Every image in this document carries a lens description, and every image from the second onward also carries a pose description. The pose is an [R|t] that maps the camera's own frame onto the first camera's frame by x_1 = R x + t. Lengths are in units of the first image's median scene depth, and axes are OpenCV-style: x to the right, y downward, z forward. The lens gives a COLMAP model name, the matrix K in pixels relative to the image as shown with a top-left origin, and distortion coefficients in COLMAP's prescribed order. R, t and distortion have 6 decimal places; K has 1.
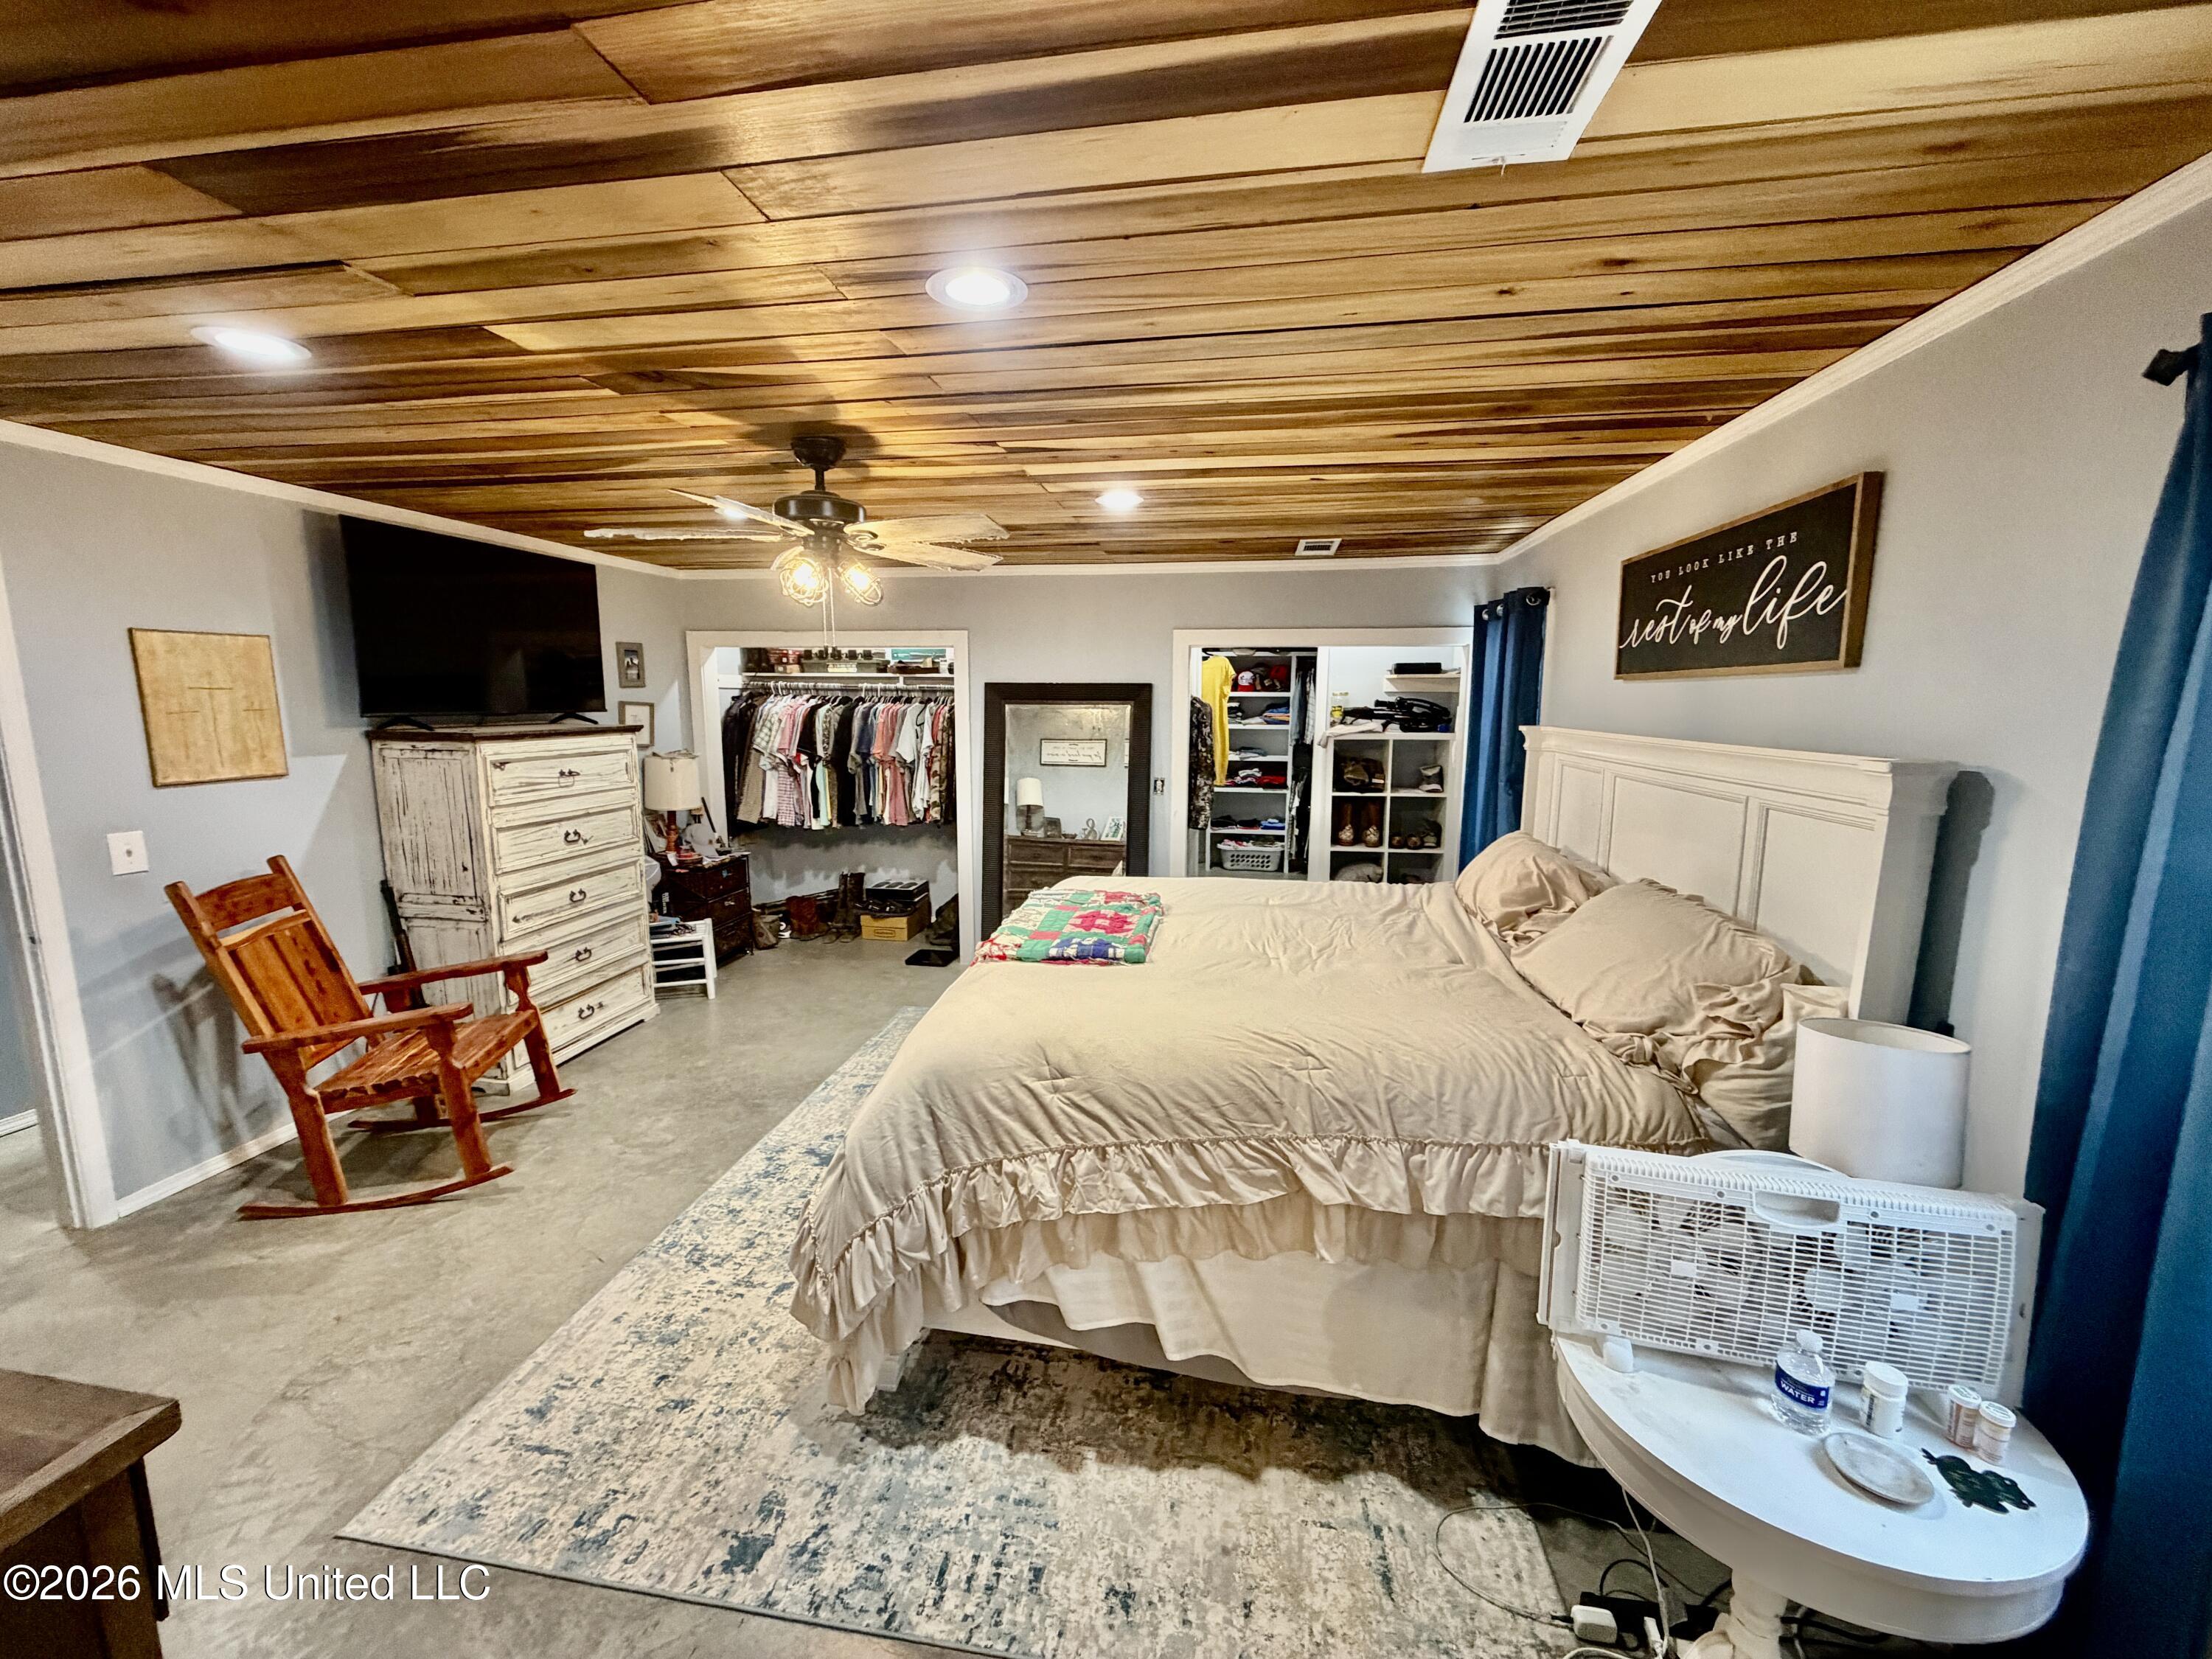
lens RADIAL K [[880.5, 0, 1100.1], [0, 880.5, 827.4], [0, 0, 1]] dist [-0.008124, 0.001114]
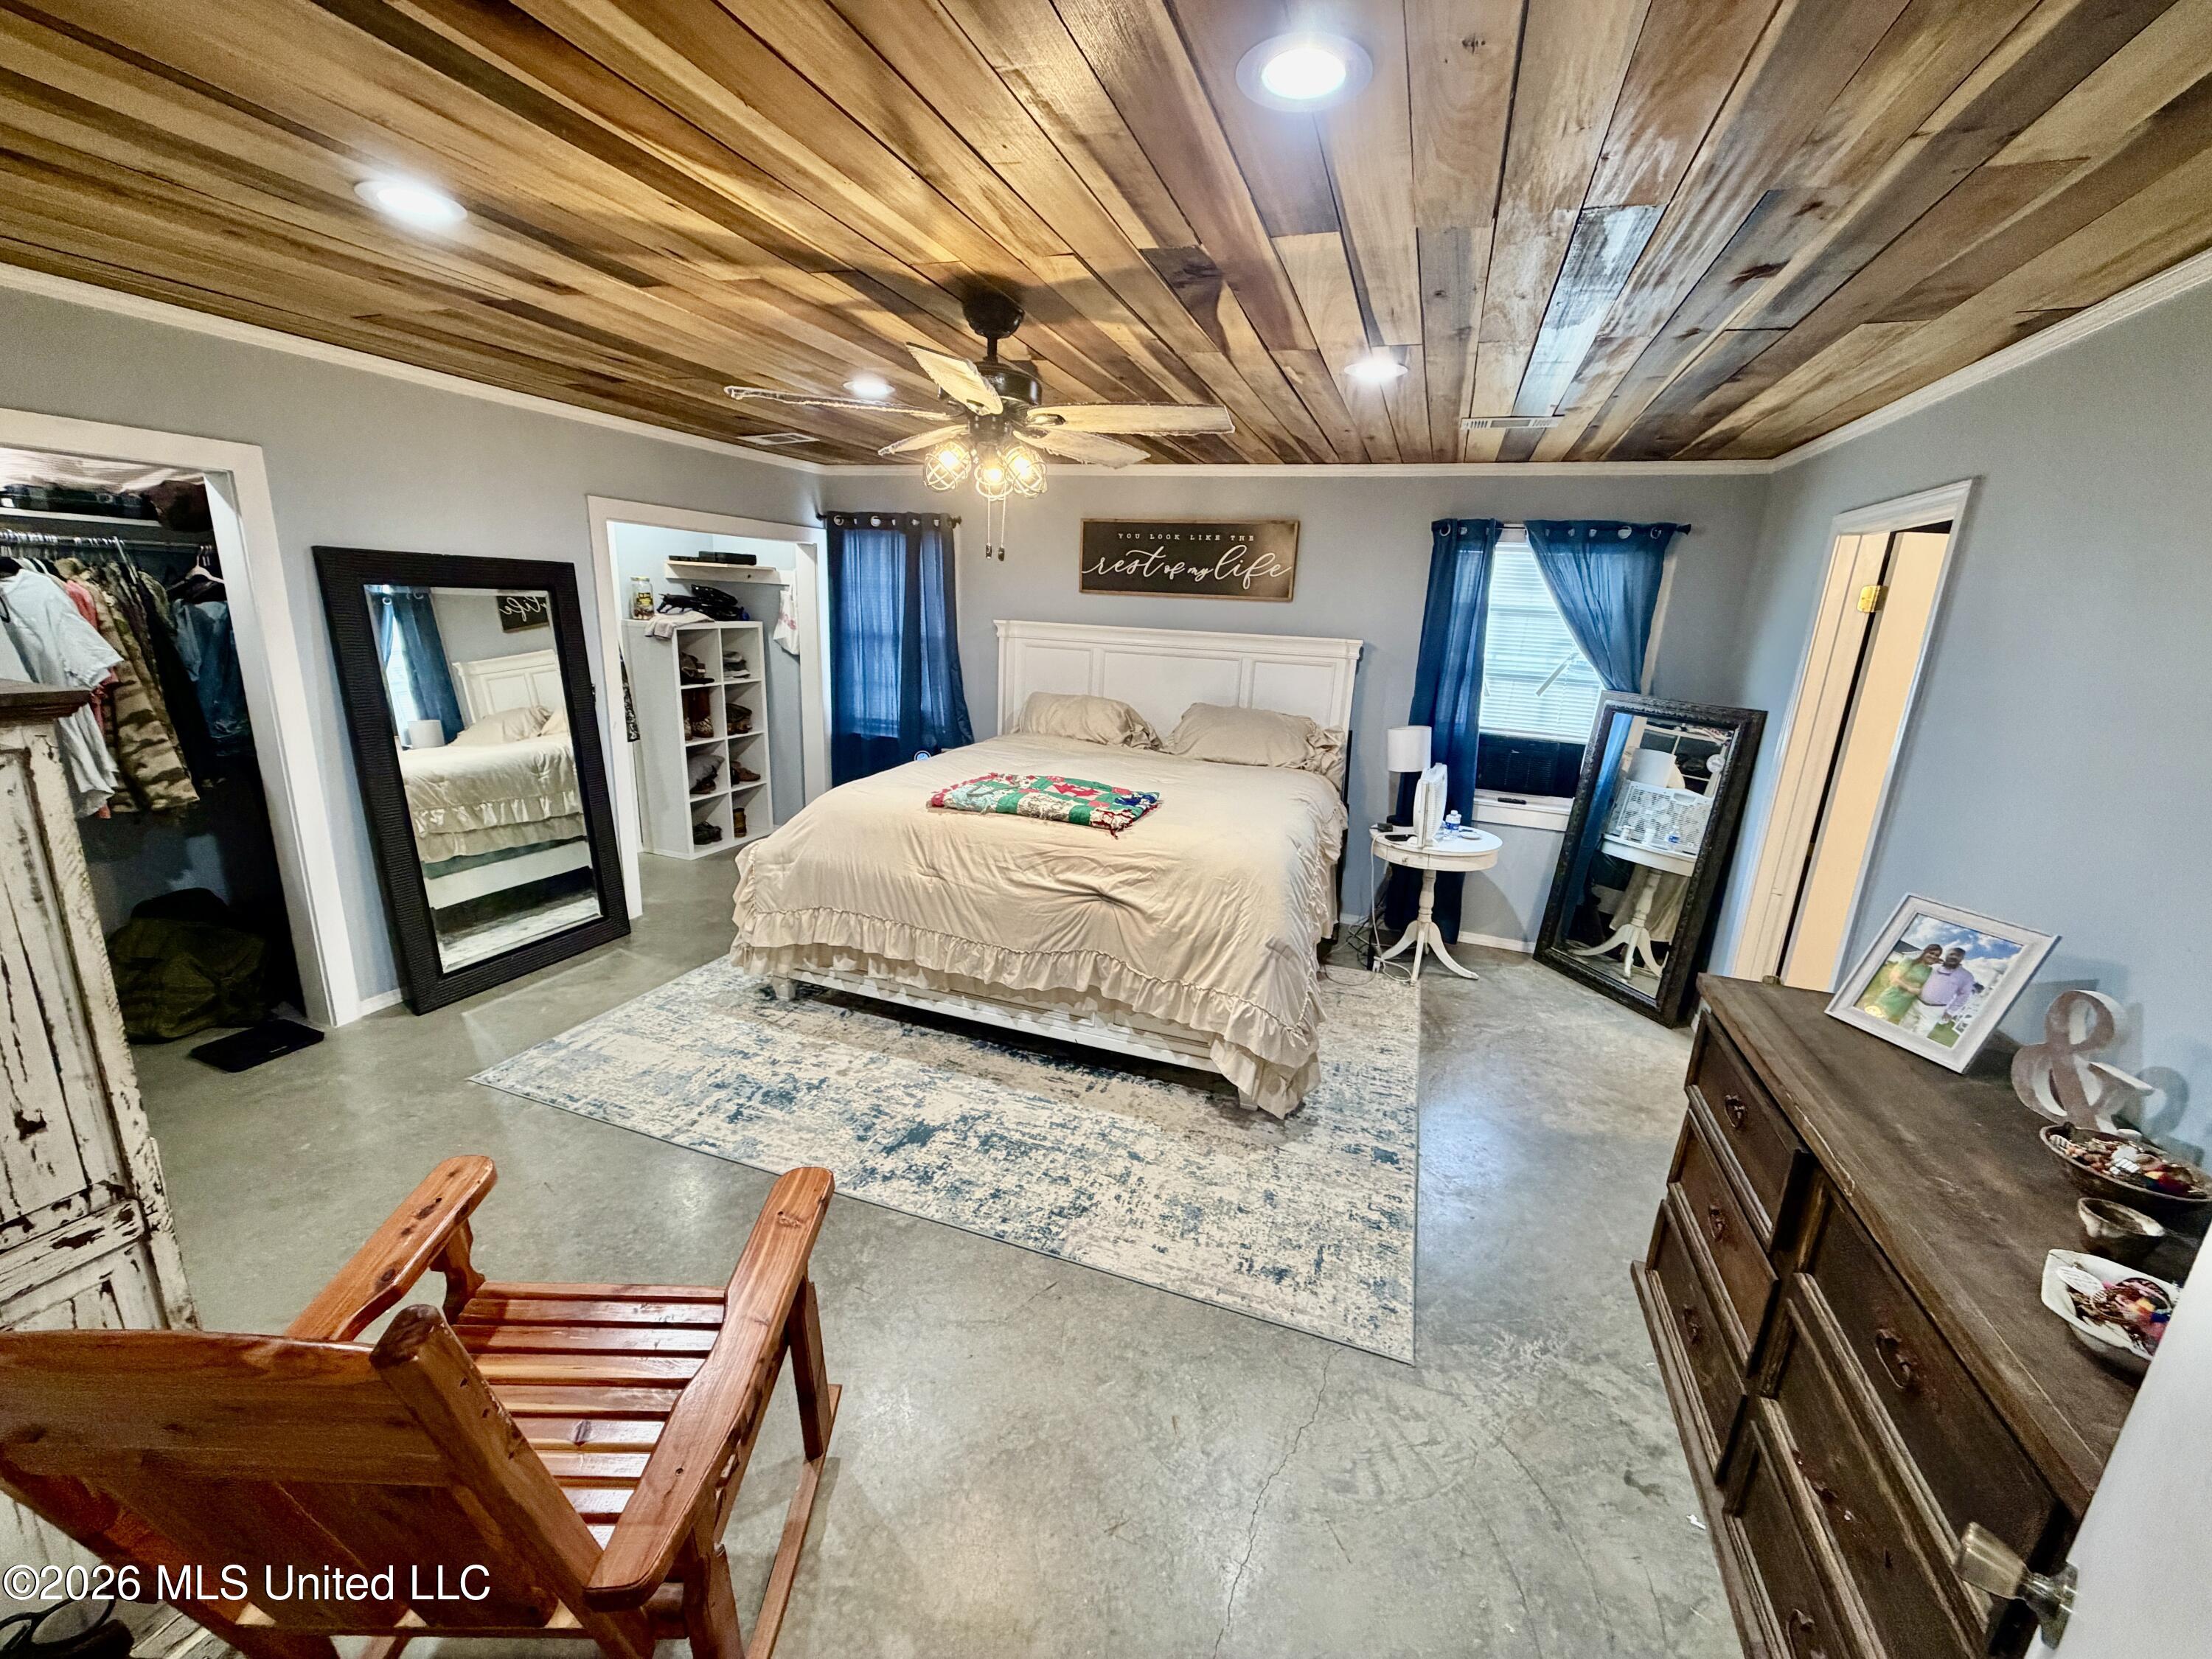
lens RADIAL K [[880.5, 0, 1104.5], [0, 880.5, 833.9], [0, 0, 1]] dist [-0.008124, 0.001114]
pose [[0.188292, -0.245246, 0.951000, -0.653453], [0.099690, 0.968091, 0.229916, -0.063768], [-0.977040, 0.051514, 0.206732, 0.388046]]
